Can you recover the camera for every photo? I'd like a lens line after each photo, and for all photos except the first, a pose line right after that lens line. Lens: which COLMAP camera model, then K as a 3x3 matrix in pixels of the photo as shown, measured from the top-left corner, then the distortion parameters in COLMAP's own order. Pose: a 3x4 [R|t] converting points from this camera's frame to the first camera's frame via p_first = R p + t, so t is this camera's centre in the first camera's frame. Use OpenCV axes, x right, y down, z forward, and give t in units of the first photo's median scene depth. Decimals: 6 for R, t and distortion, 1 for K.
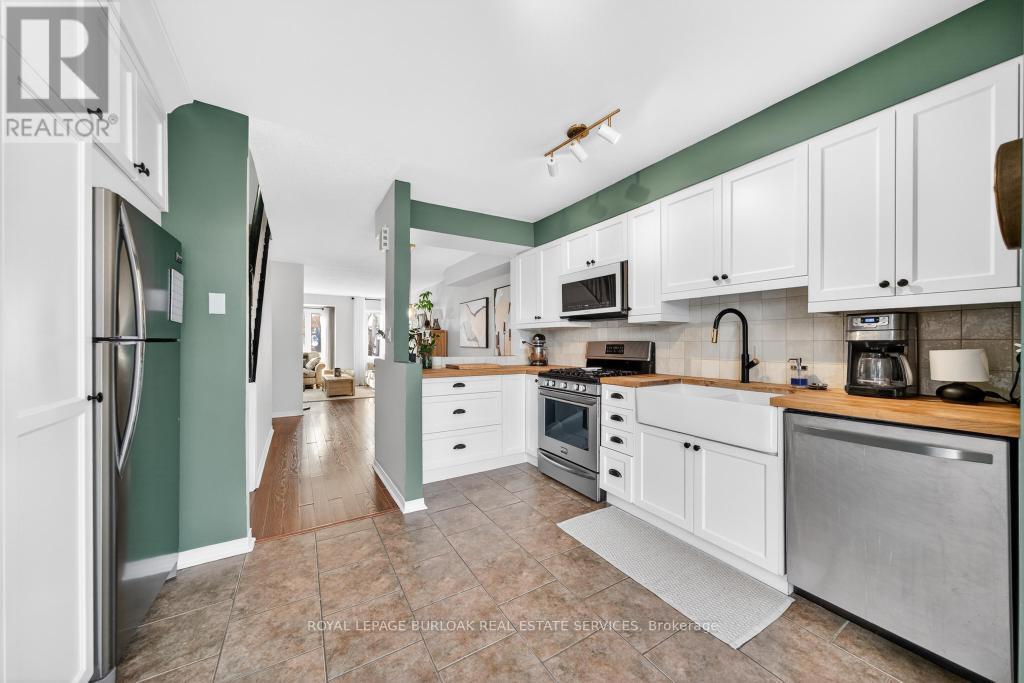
lens RADIAL K [[353.7, 0, 511.4], [0, 353.7, 342.8], [0, 0, 1]] dist [-0.008243, 0.000999]
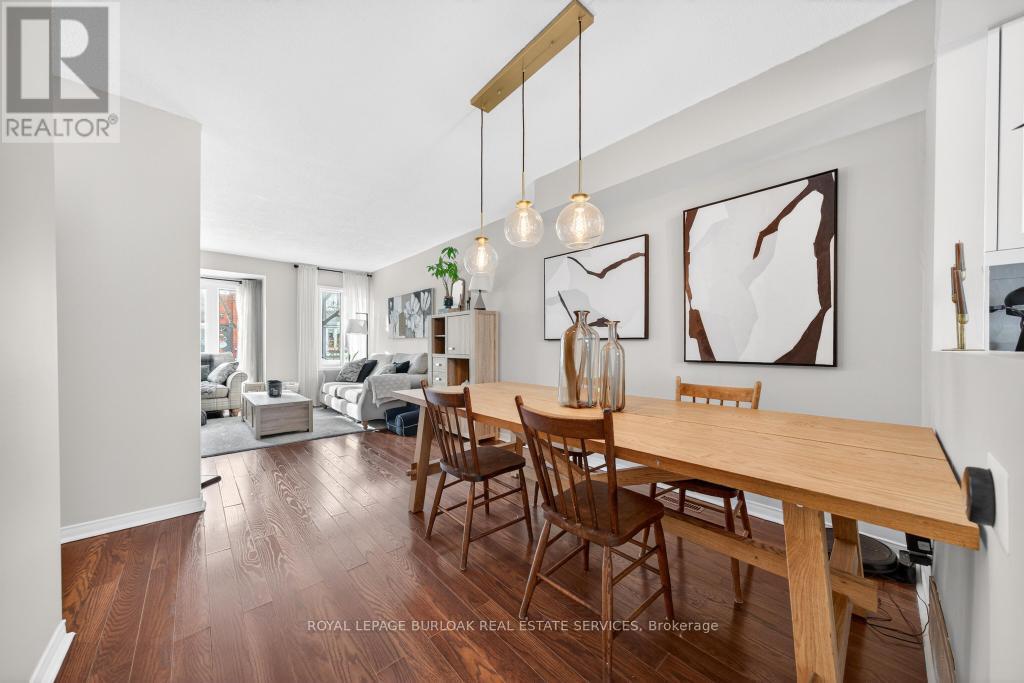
lens RADIAL K [[349.4, 0, 521.0], [0, 349.4, 348.4], [0, 0, 1]] dist [-0.010547, 0.002608]
pose [[0.979012, -0.000428, 0.203801, -0.723123], [-0.000779, 0.999983, 0.005839, 0.054962], [-0.203800, -0.005875, 0.978995, 1.245703]]
